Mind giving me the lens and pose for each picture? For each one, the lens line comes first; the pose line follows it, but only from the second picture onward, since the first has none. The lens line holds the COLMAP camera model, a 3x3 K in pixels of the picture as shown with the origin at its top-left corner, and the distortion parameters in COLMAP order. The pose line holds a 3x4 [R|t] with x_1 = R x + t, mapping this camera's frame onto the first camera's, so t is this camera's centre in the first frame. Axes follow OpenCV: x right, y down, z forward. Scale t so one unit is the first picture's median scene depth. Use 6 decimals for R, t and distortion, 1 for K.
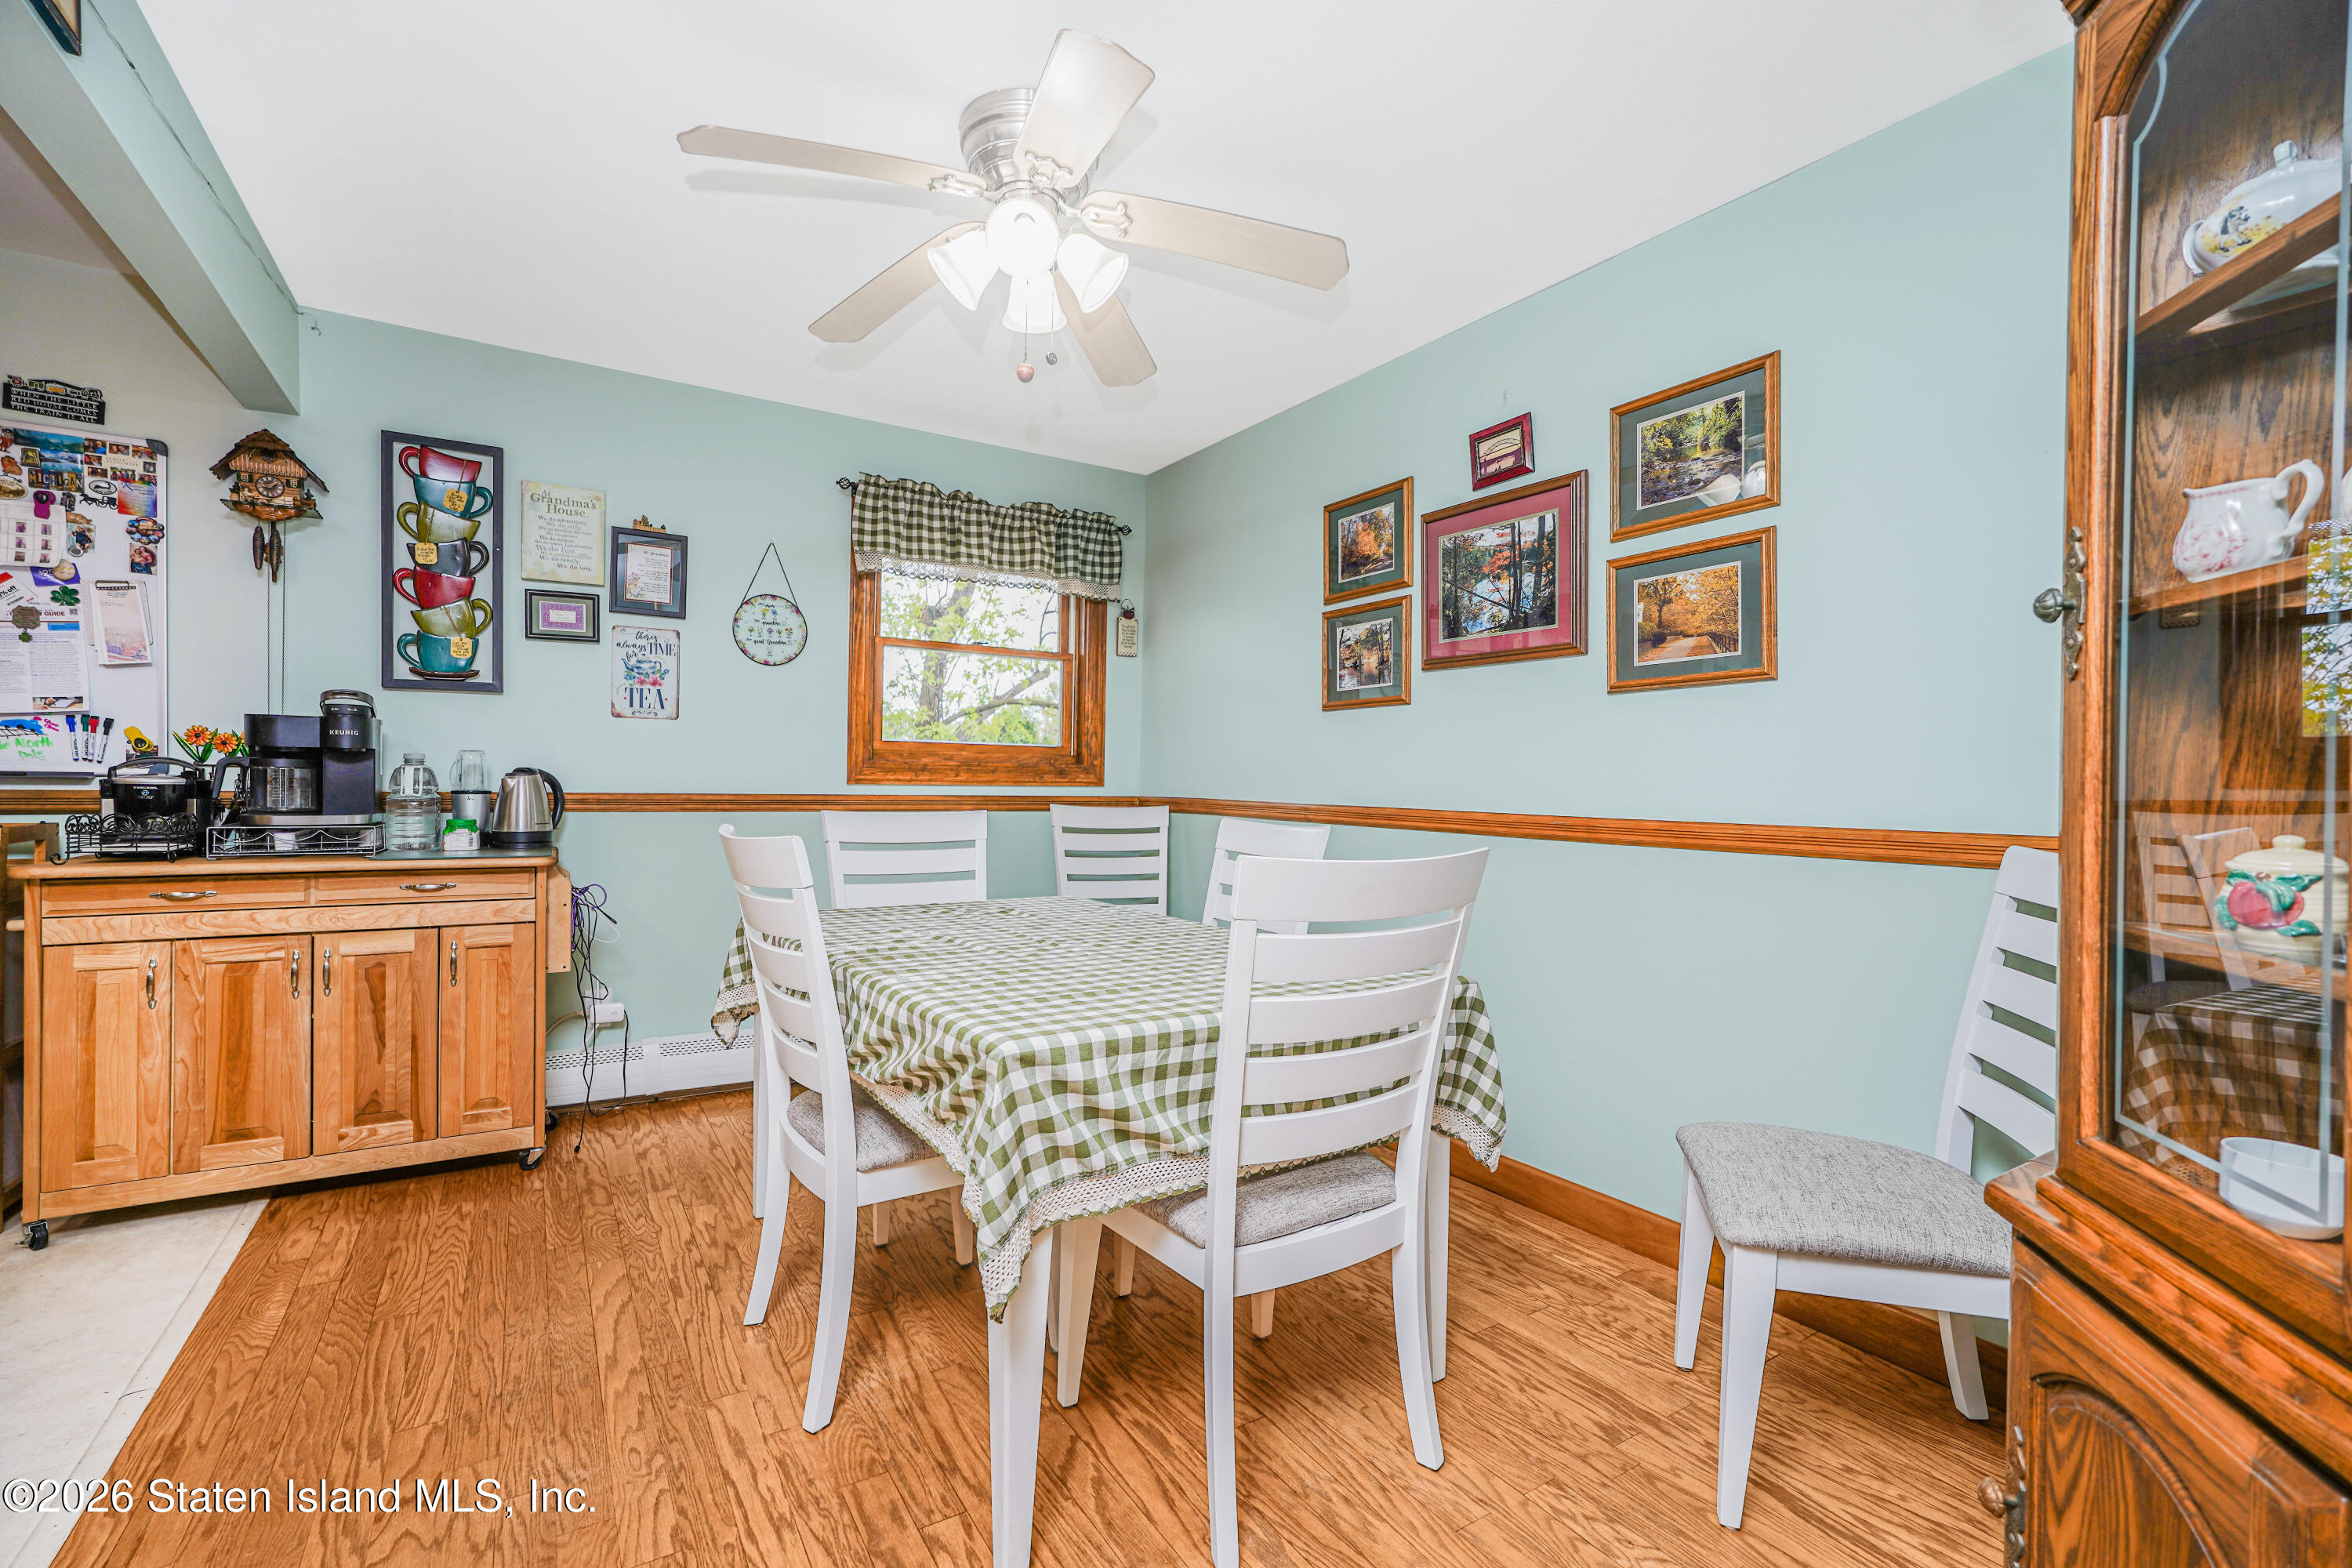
lens RADIAL K [[1062.5, 0, 1181.1], [0, 1062.5, 803.6], [0, 0, 1]] dist [-0.001854, 0.003513]
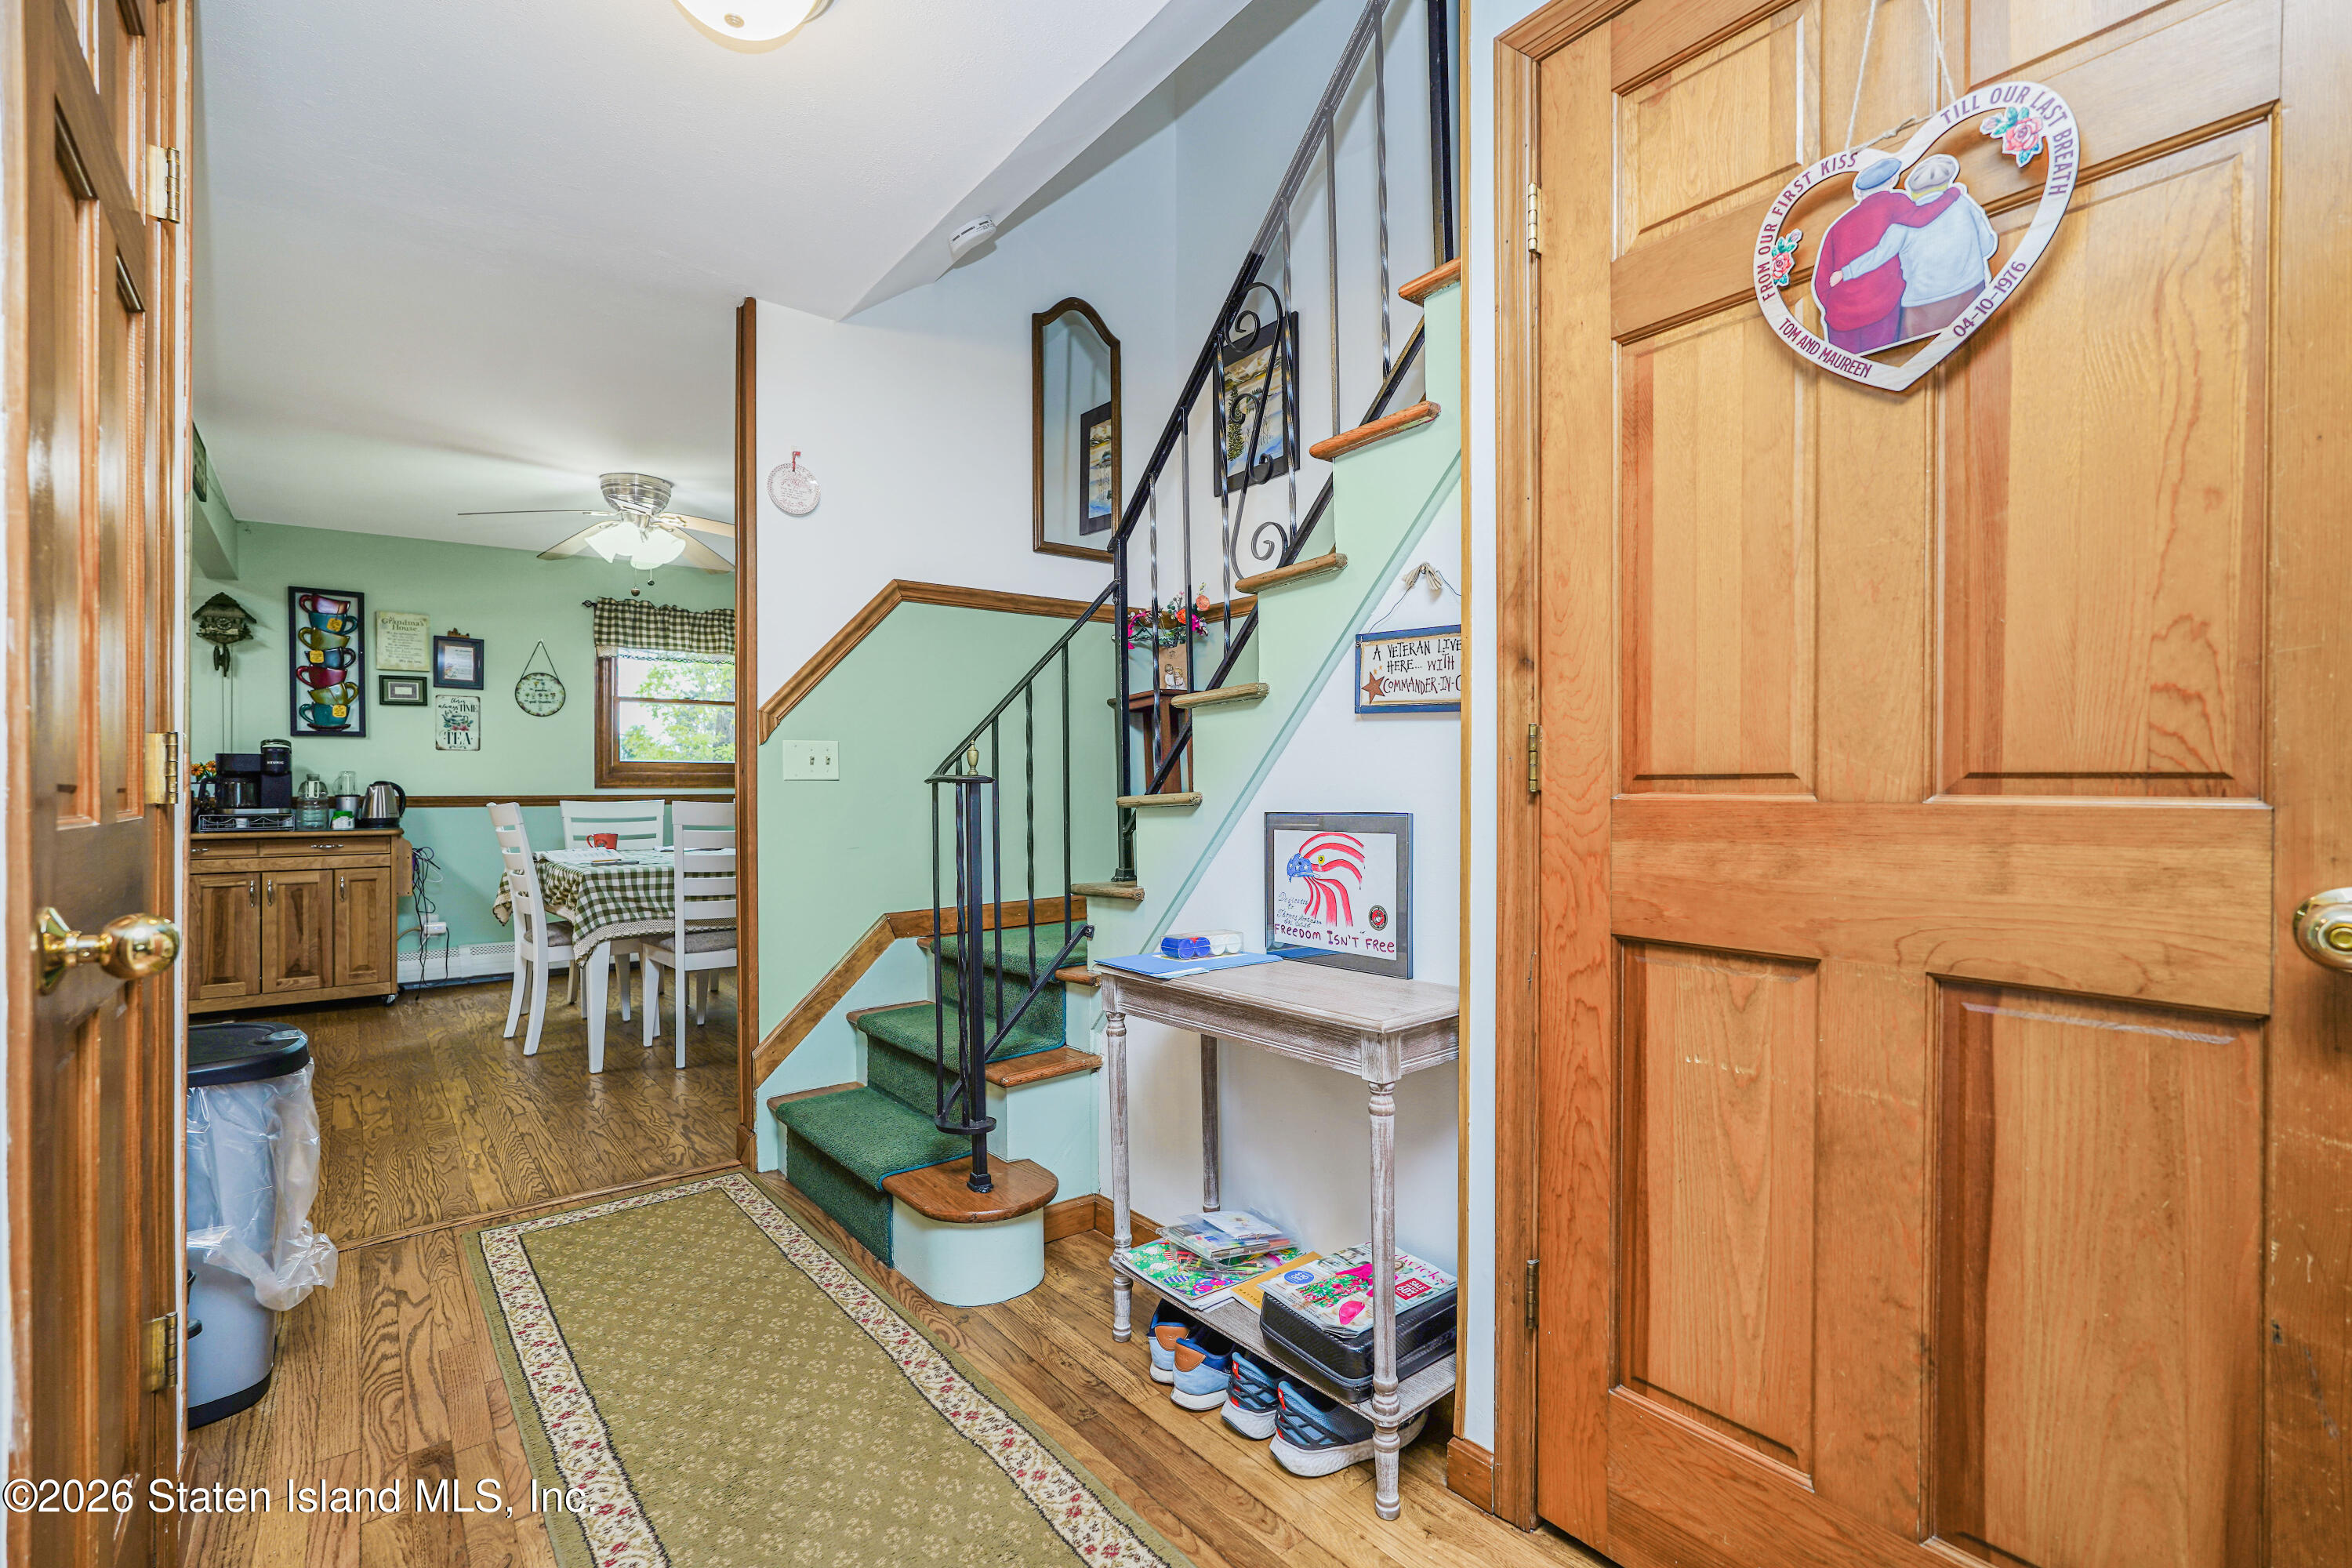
lens RADIAL K [[1062.5, 0, 1182.6], [0, 1062.5, 801.6], [0, 0, 1]] dist [-0.001854, 0.003513]
pose [[0.993189, -0.021251, 0.114562, 0.476967], [0.022880, 0.999655, -0.012915, 0.051860], [-0.114248, 0.015448, 0.993332, -0.863661]]
